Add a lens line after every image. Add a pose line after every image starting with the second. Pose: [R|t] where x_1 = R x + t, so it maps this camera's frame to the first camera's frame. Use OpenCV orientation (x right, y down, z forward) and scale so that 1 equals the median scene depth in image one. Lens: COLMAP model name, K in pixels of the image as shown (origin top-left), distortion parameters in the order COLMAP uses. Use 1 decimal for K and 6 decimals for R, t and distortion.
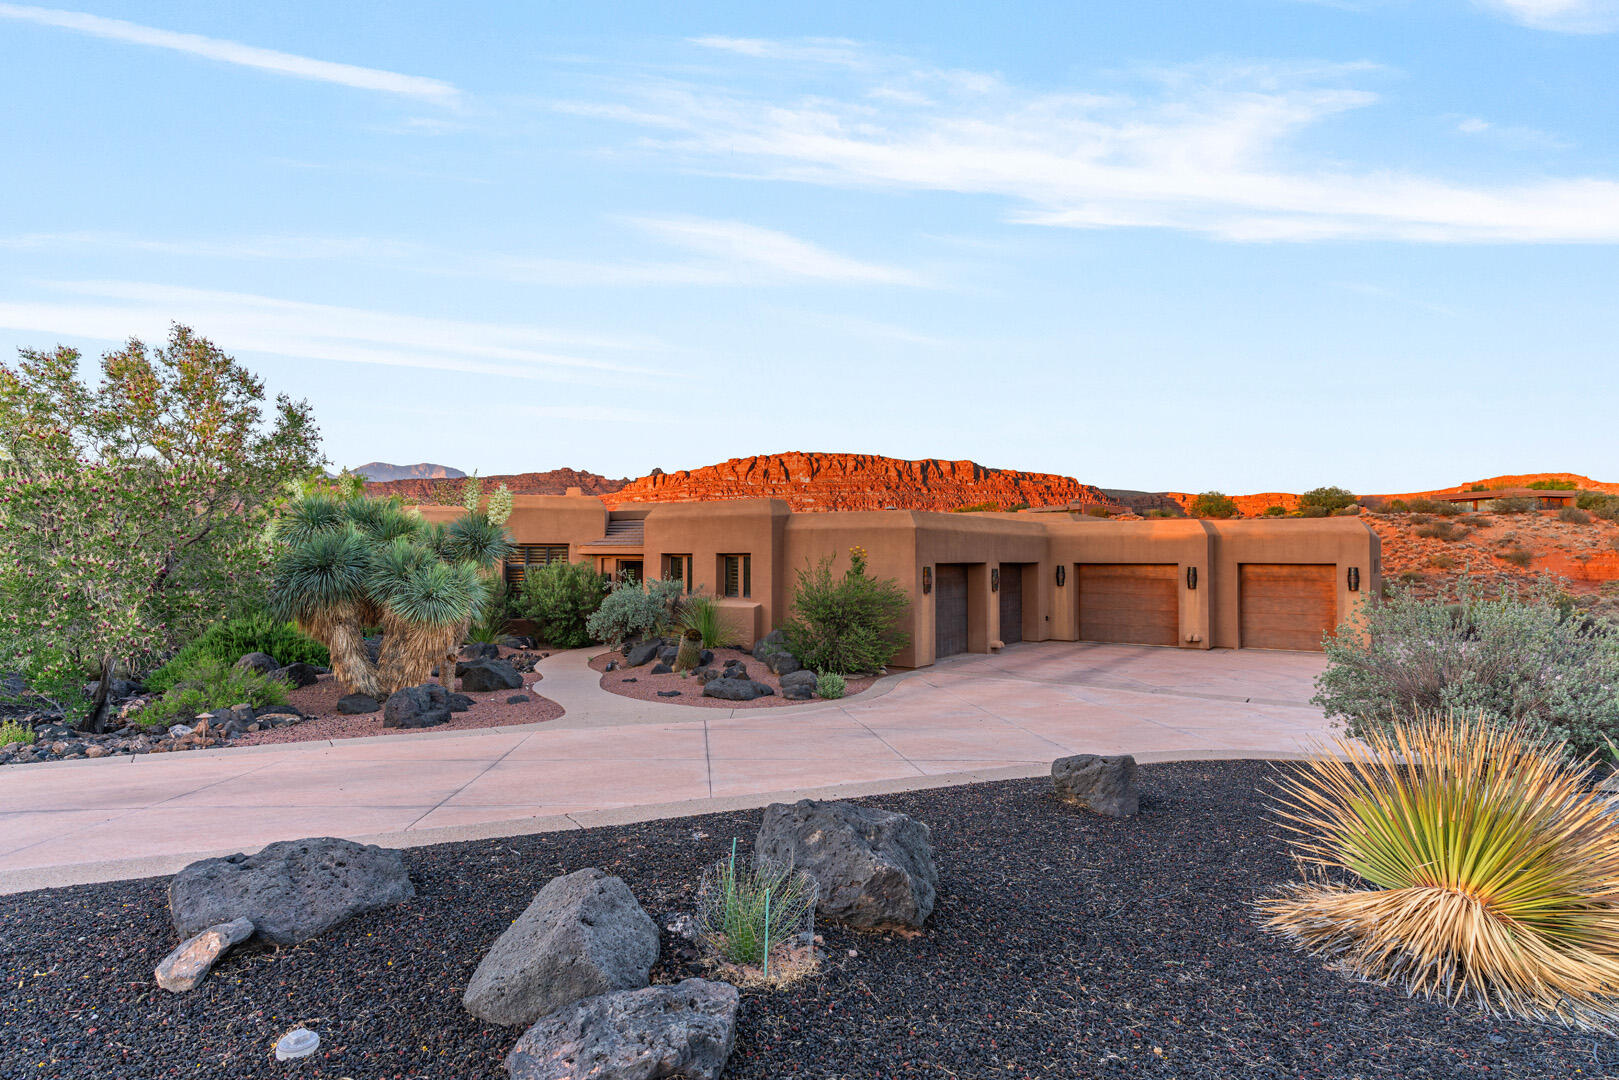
lens RADIAL K [[910.8, 0, 812.4], [0, 910.8, 557.4], [0, 0, 1]] dist [-0.004663, 0.000712]
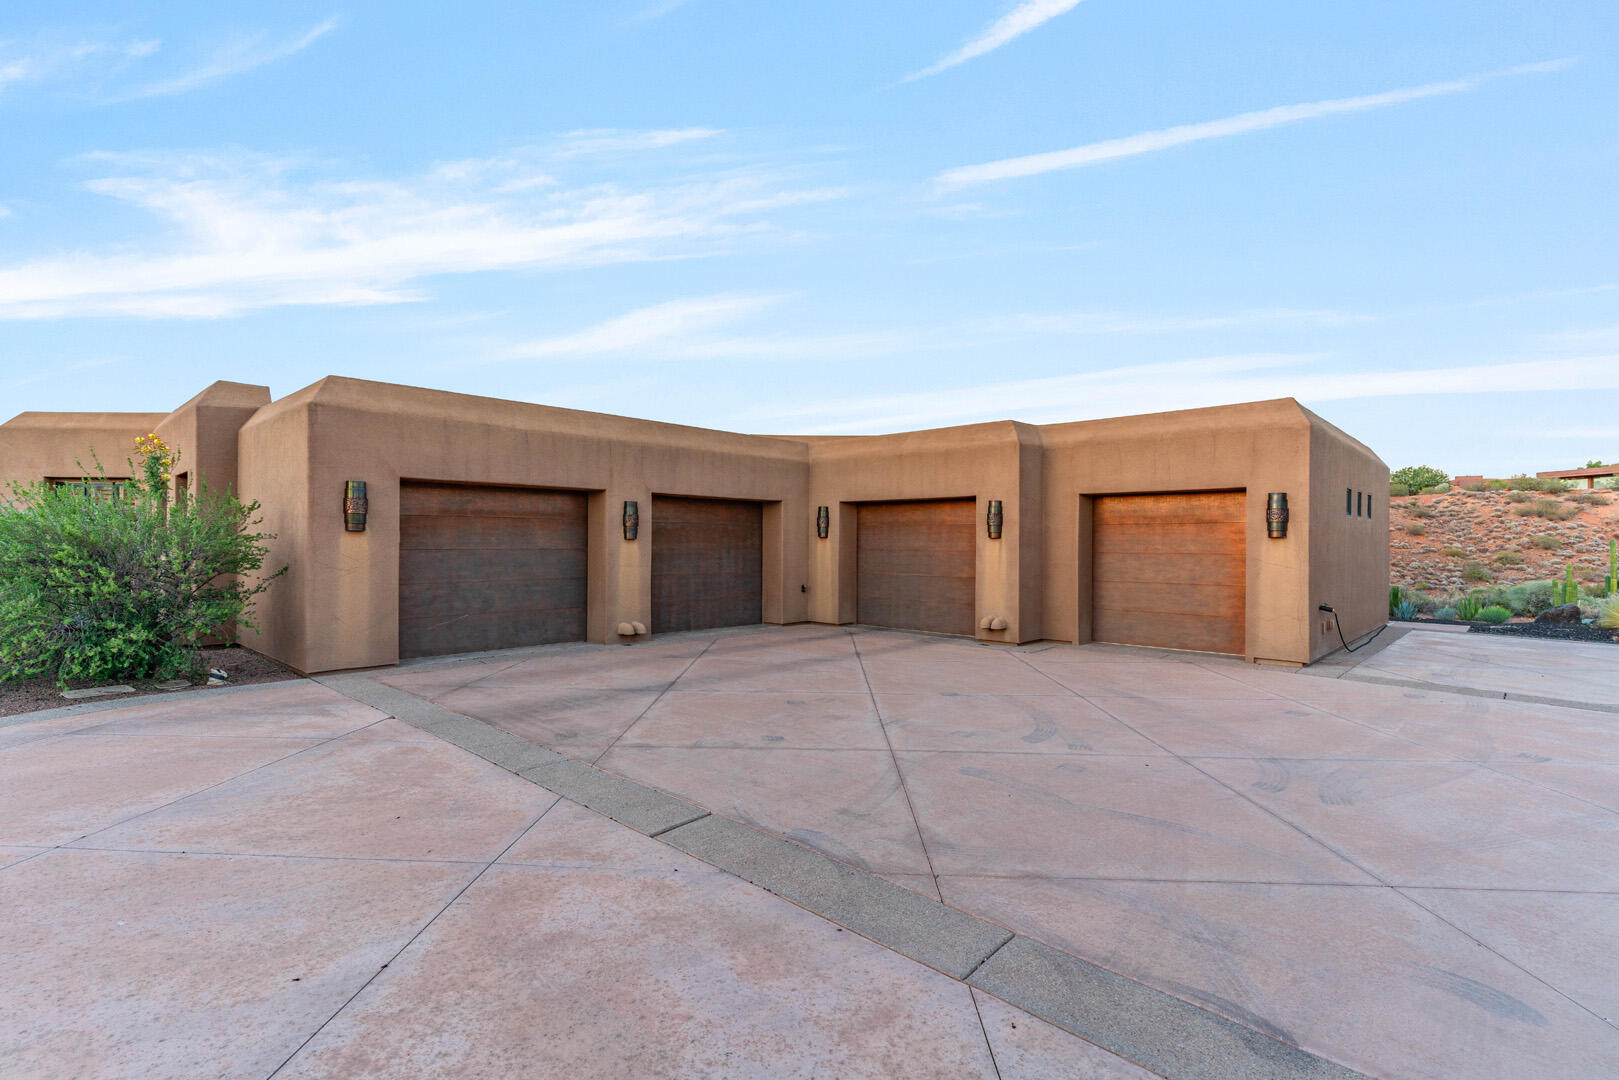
lens RADIAL K [[797.1, 0, 811.0], [0, 797.1, 561.0], [0, 0, 1]] dist [0.005976, 0.000344]
pose [[0.989890, 0.005857, -0.141715, 0.387699], [-0.002678, 0.999741, 0.022610, 0.039038], [0.141811, -0.022002, 0.989649, 0.500096]]
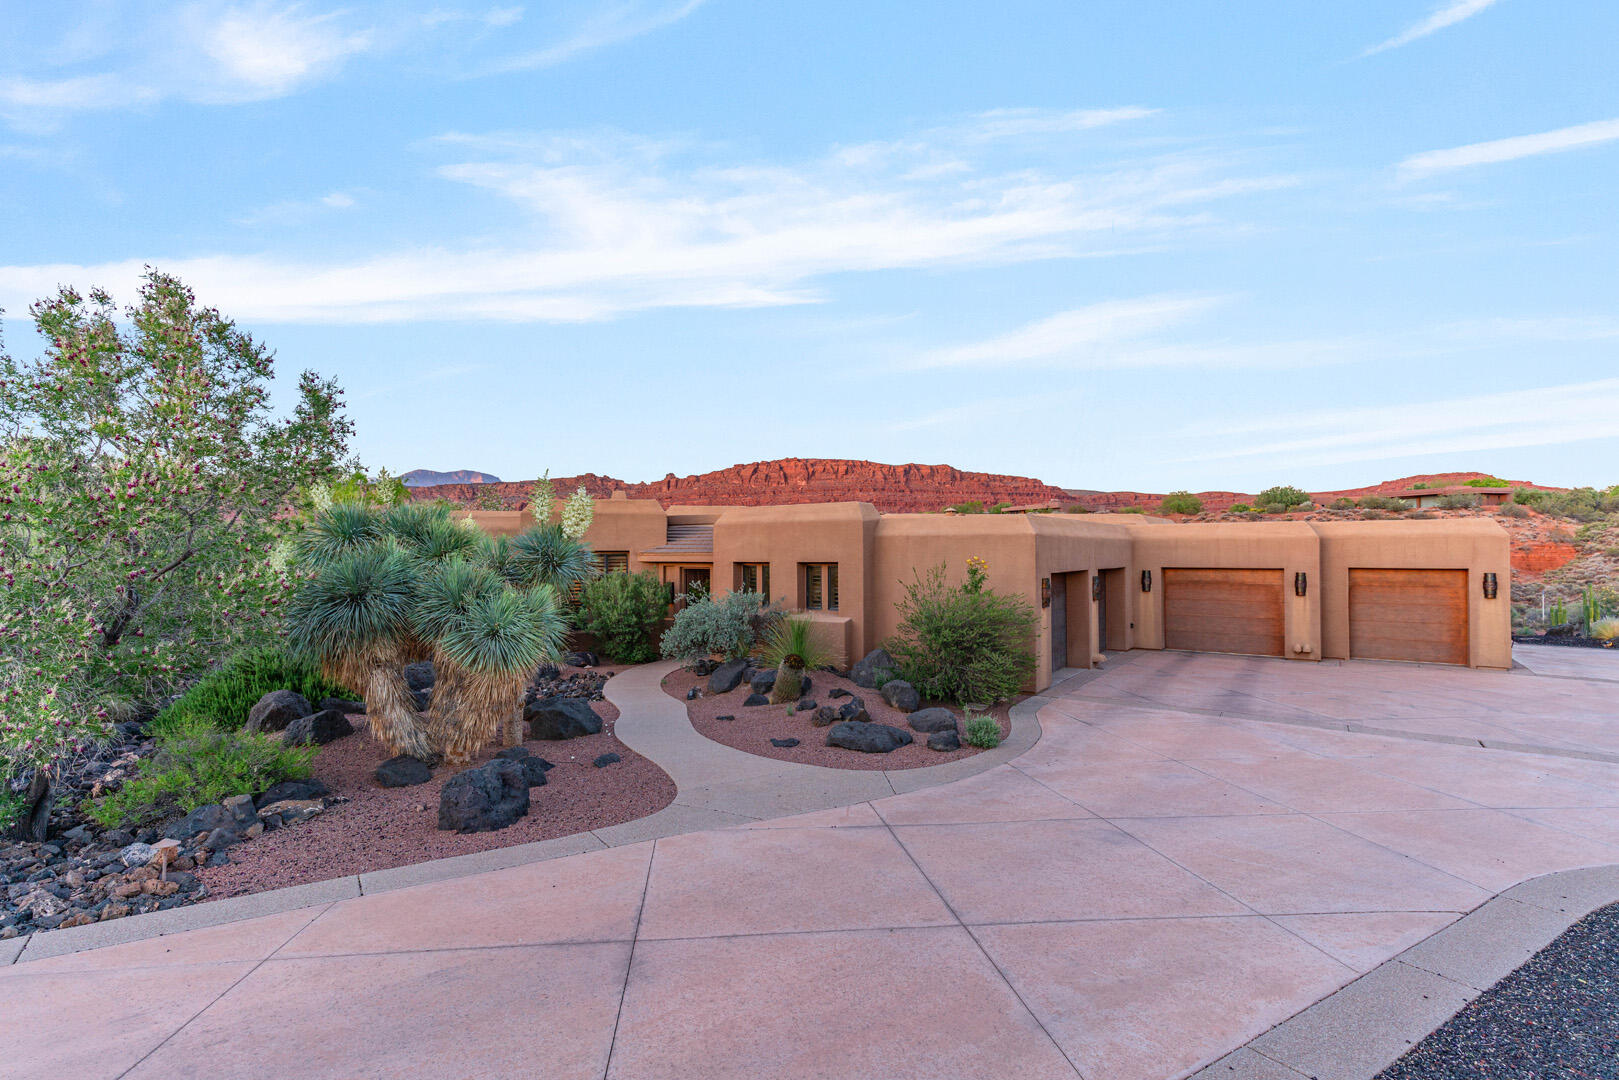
lens RADIAL K [[797.1, 0, 811.0], [0, 797.1, 561.0], [0, 0, 1]] dist [0.005976, 0.000344]
pose [[0.999956, -0.006421, 0.006884, -0.093557], [0.006331, 0.999896, 0.012940, -0.015466], [-0.006966, -0.012896, 0.999893, 0.192537]]
